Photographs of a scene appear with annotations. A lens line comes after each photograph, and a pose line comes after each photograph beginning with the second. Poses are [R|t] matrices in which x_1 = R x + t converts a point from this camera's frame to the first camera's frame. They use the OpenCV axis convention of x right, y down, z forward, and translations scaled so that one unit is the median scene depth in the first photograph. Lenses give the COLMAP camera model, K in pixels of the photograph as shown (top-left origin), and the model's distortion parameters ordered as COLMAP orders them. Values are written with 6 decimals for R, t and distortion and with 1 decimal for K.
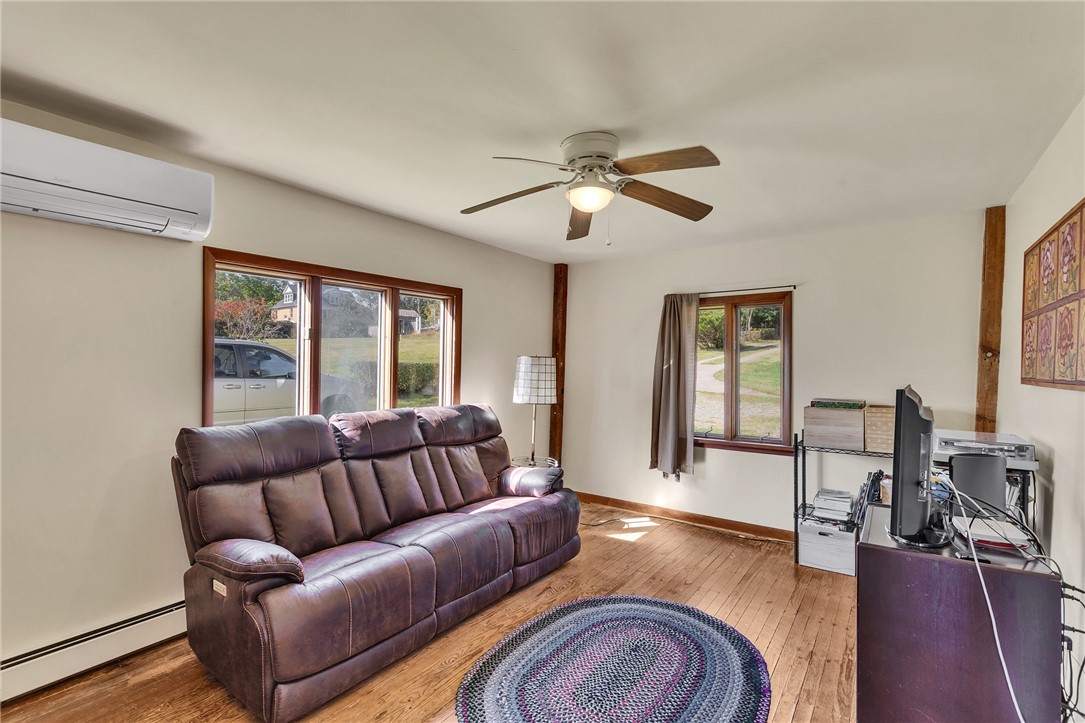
lens RADIAL K [[505.8, 0, 543.2], [0, 505.8, 364.3], [0, 0, 1]] dist [-0.001504, 0.000003]
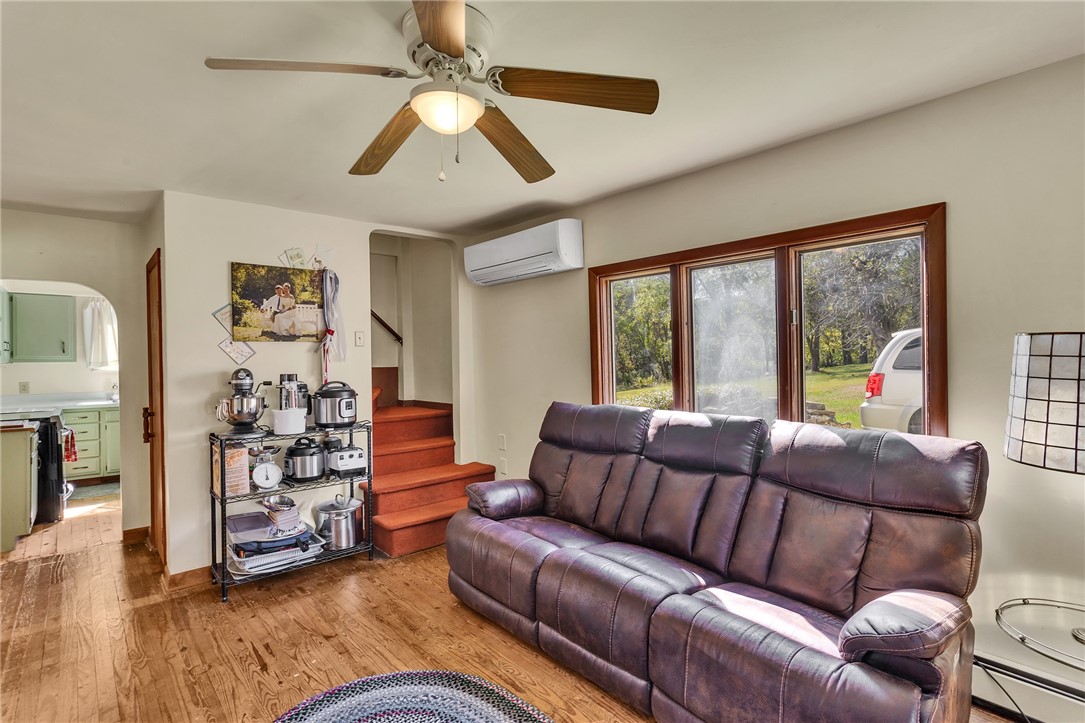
lens RADIAL K [[537.6, 0, 545.9], [0, 537.6, 359.2], [0, 0, 1]] dist [-0.001581, 0.000707]
pose [[-0.231765, -0.002456, -0.972769, 0.635736], [-0.006361, 0.999979, -0.001009, 0.008173], [0.972751, 0.005954, -0.231776, 1.064420]]
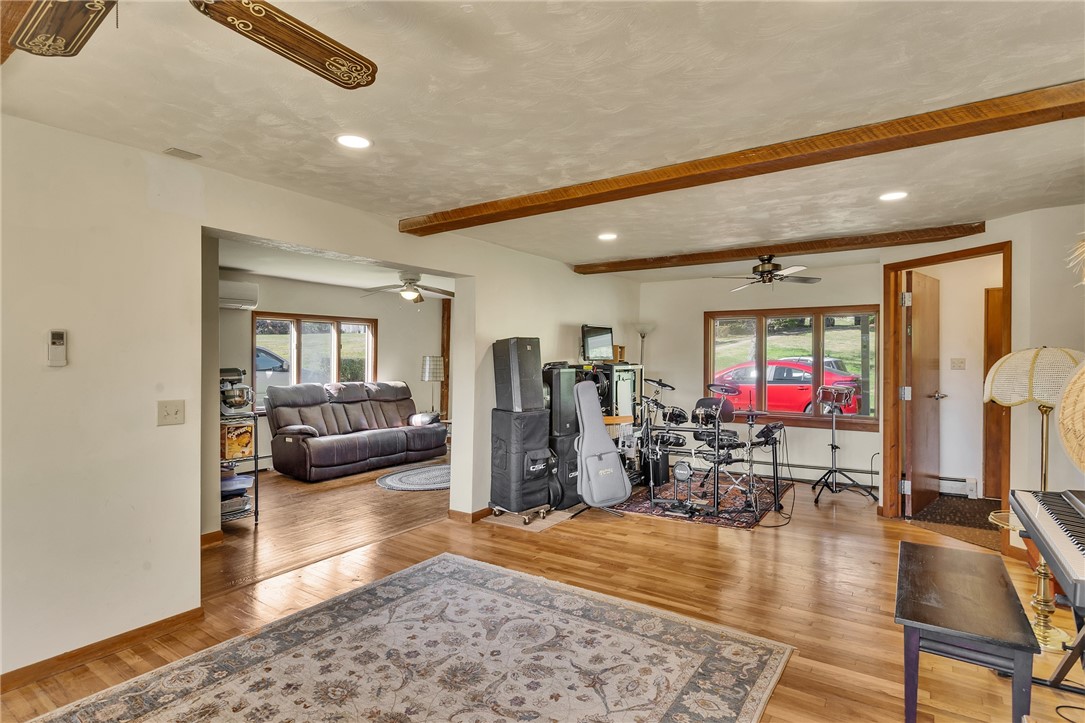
lens RADIAL K [[537.6, 0, 544.5], [0, 537.6, 360.5], [0, 0, 1]] dist [-0.001581, 0.000707]
pose [[0.999417, -0.003425, 0.033968, 0.489621], [0.003258, 0.999982, 0.004985, -0.012388], [-0.033984, -0.004871, 0.999410, -1.451620]]
